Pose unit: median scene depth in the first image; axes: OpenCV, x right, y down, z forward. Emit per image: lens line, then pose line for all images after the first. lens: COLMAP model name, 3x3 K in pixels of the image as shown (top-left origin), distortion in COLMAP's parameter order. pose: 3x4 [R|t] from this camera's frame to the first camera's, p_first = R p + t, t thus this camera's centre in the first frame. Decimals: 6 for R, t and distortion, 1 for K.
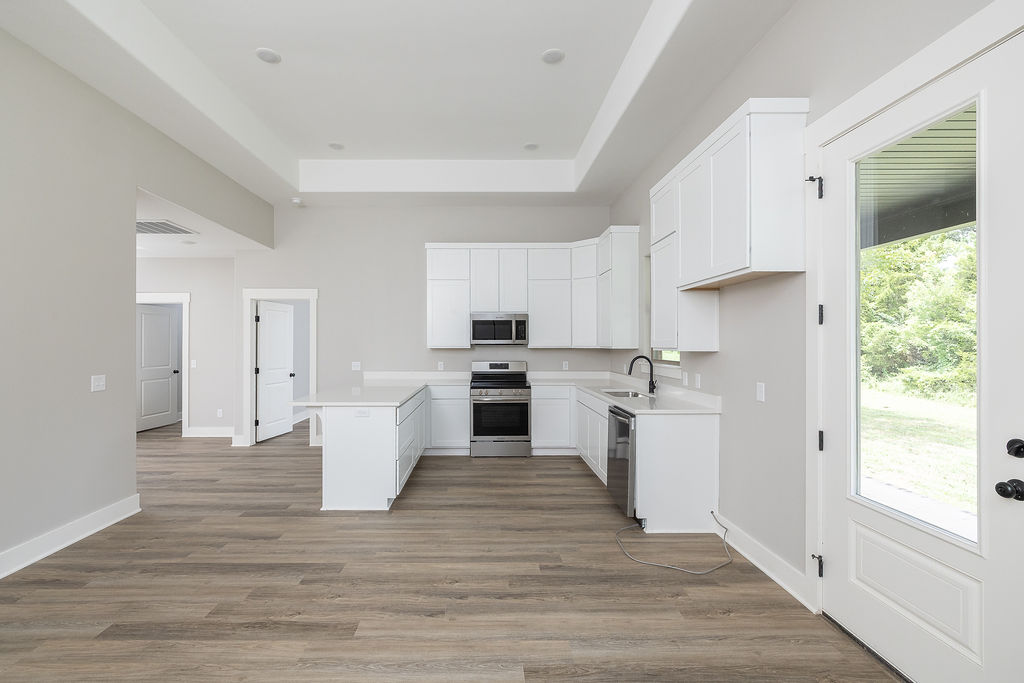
lens RADIAL K [[451.3, 0, 506.4], [0, 451.3, 341.4], [0, 0, 1]] dist [0.001976, 0.000268]
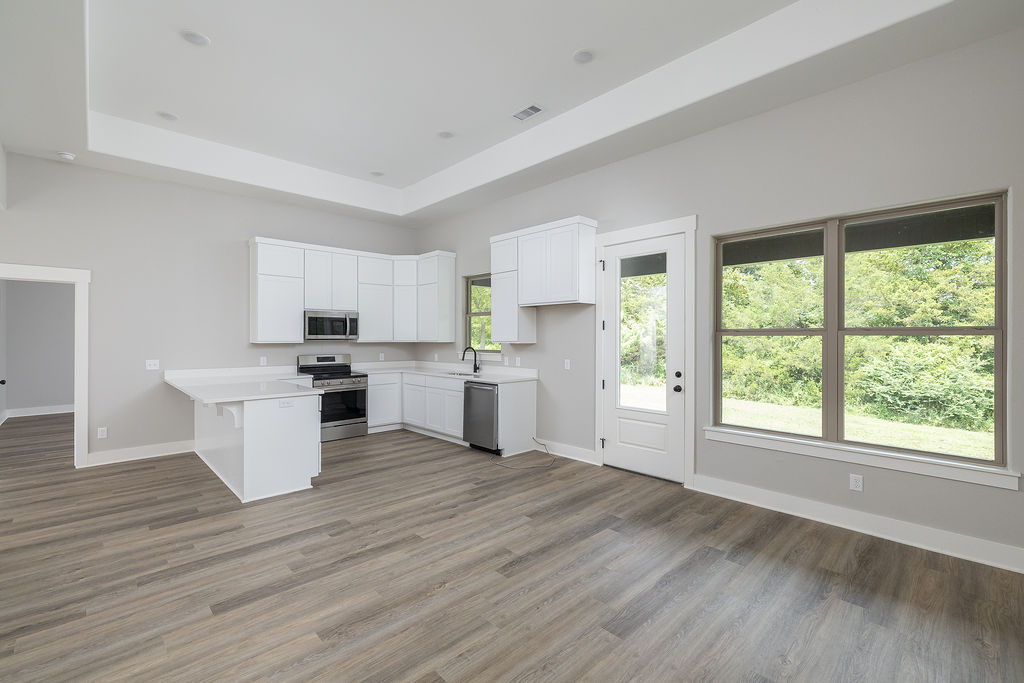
lens RADIAL K [[451.3, 0, 514.1], [0, 451.3, 339.8], [0, 0, 1]] dist [0.001976, 0.000268]
pose [[0.722108, -0.002600, 0.691775, -0.507596], [-0.004819, 0.999950, 0.008789, -0.004348], [-0.691763, -0.009680, 0.722059, -0.115788]]
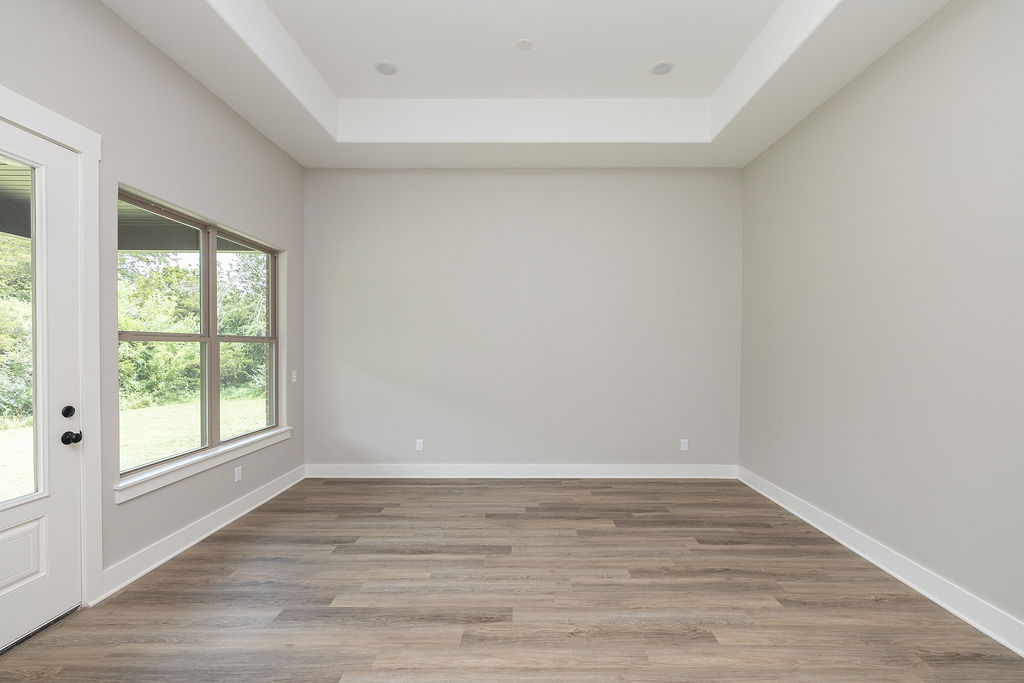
lens RADIAL K [[451.3, 0, 533.0], [0, 451.3, 352.0], [0, 0, 1]] dist [0.001976, 0.000268]
pose [[-0.999631, -0.005673, -0.026549, -0.134336], [-0.005907, 0.999944, 0.008733, -0.000158], [0.026498, 0.008886, -0.999609, 0.802835]]
